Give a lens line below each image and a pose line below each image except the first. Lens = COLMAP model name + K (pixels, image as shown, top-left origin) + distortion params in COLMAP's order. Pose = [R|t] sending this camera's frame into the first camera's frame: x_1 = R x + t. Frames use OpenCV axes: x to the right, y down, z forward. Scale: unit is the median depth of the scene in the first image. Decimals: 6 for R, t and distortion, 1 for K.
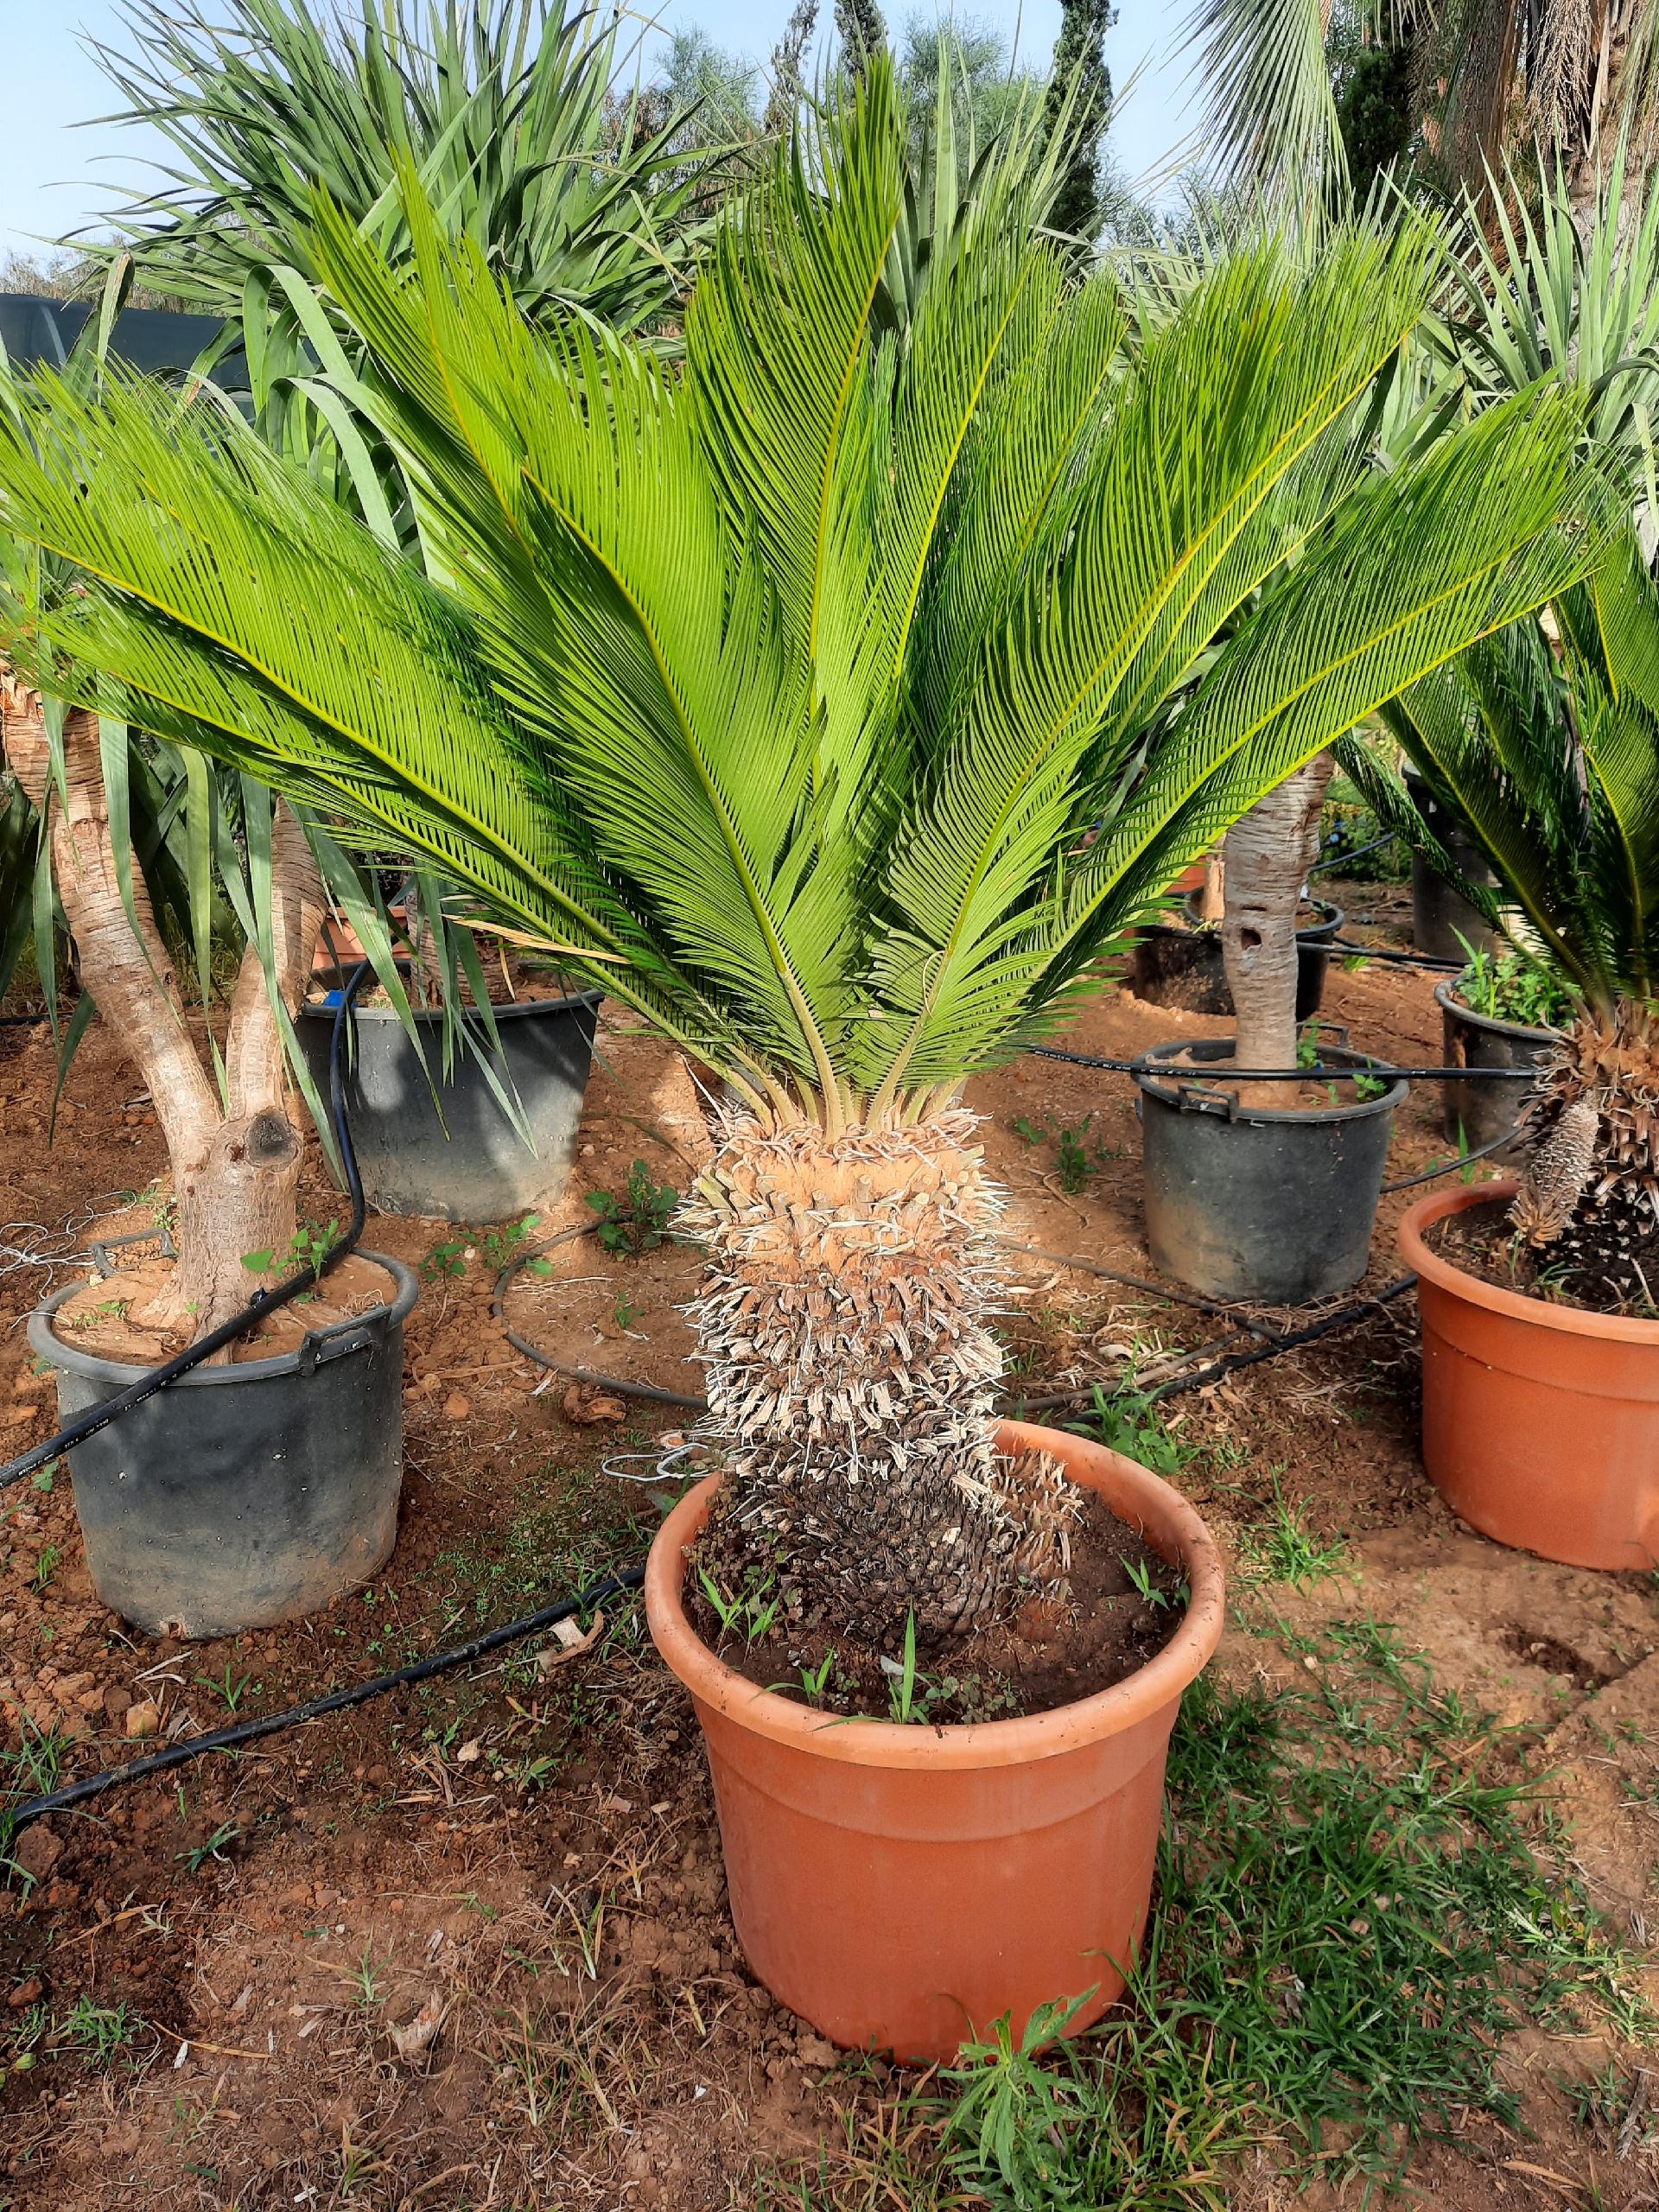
lens RADIAL K [[1621.8, 0, 829.5], [0, 1621.8, 1106.0], [0, 0, 1]] dist [0.036344, -0.008683]
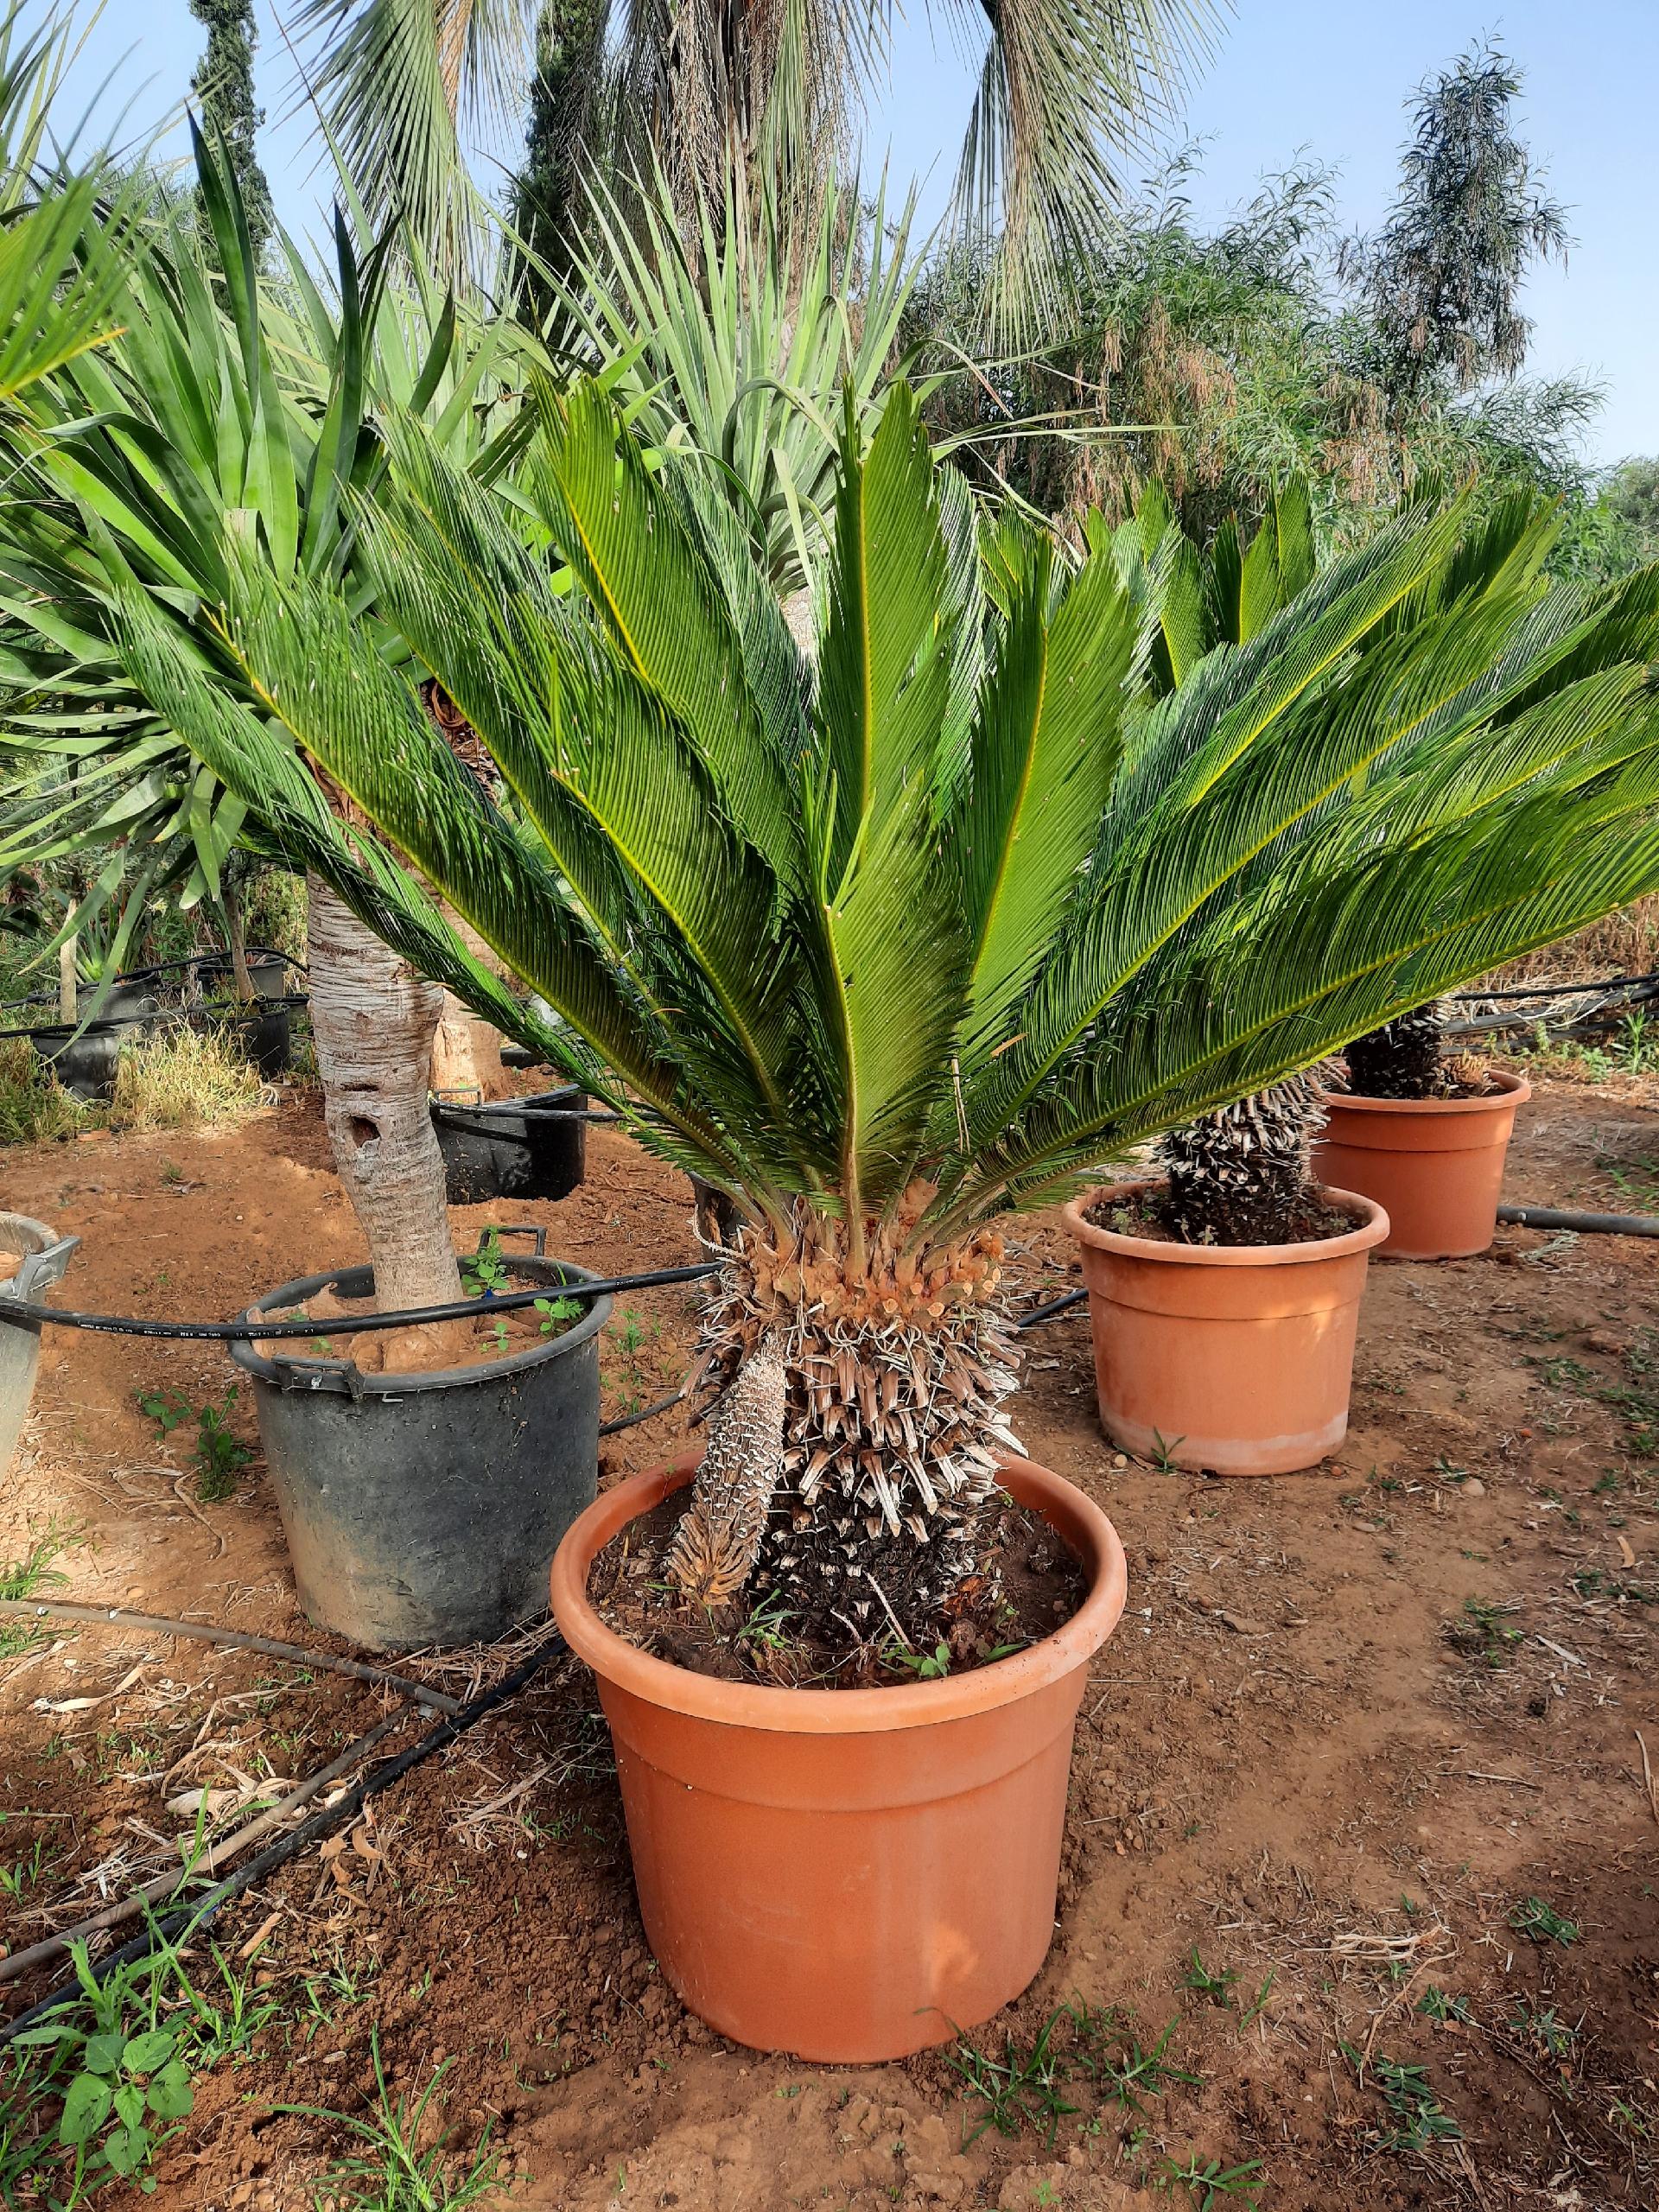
lens RADIAL K [[1621.8, 0, 829.5], [0, 1621.8, 1106.0], [0, 0, 1]] dist [0.036344, -0.008683]
pose [[0.922966, -0.099570, 0.371779, 0.204712], [0.134432, 0.988518, -0.068991, -0.041930], [-0.360641, 0.113655, 0.925754, 0.303653]]
